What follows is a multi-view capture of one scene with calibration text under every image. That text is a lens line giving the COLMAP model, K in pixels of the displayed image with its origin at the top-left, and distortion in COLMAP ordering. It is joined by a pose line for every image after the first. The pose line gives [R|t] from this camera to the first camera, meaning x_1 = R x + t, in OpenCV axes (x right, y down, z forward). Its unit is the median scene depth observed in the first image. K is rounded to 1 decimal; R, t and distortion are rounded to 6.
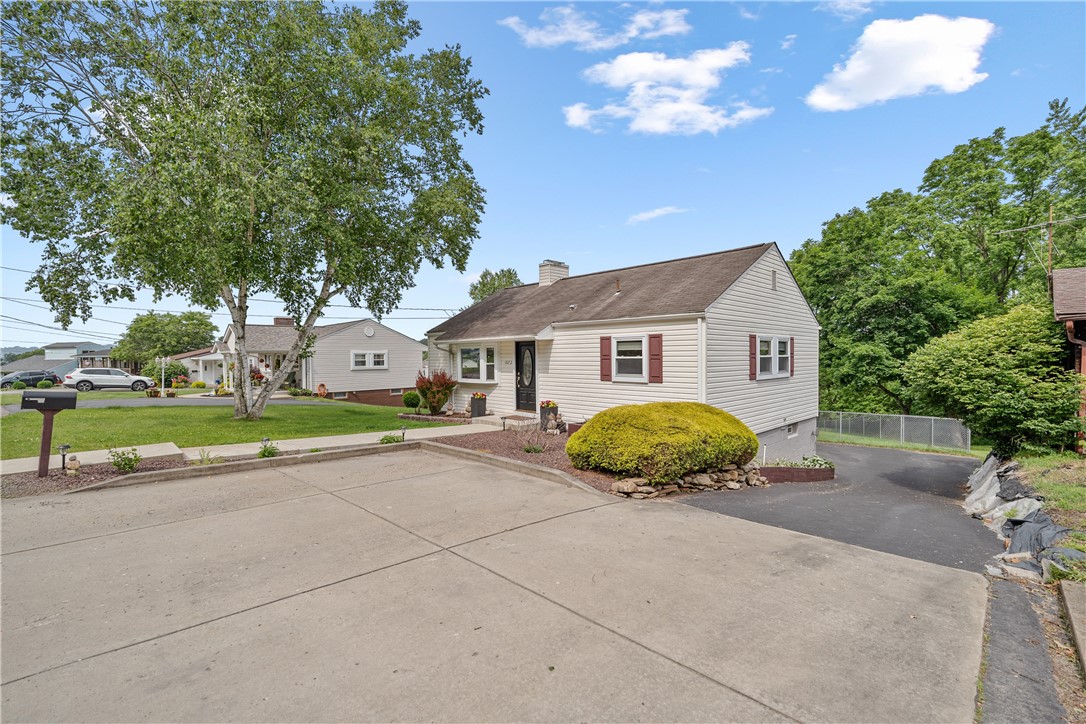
lens RADIAL K [[475.4, 0, 546.9], [0, 475.4, 360.9], [0, 0, 1]] dist [-0.001841, 0.000536]
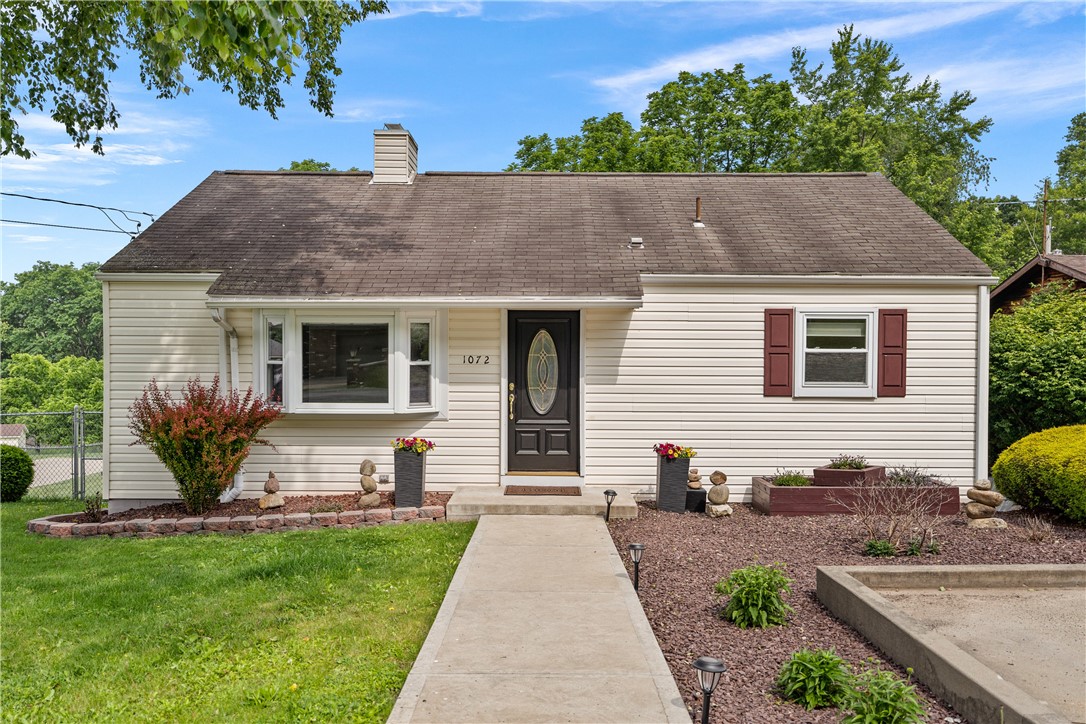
lens RADIAL K [[861.7, 0, 543.0], [0, 861.7, 362.0], [0, 0, 1]] dist [0.008798, 0.002634]
pose [[0.702064, -0.000746, 0.712114, -0.684260], [-0.002401, 0.999991, 0.003415, 0.002729], [-0.712110, -0.004108, 0.702056, 0.515682]]
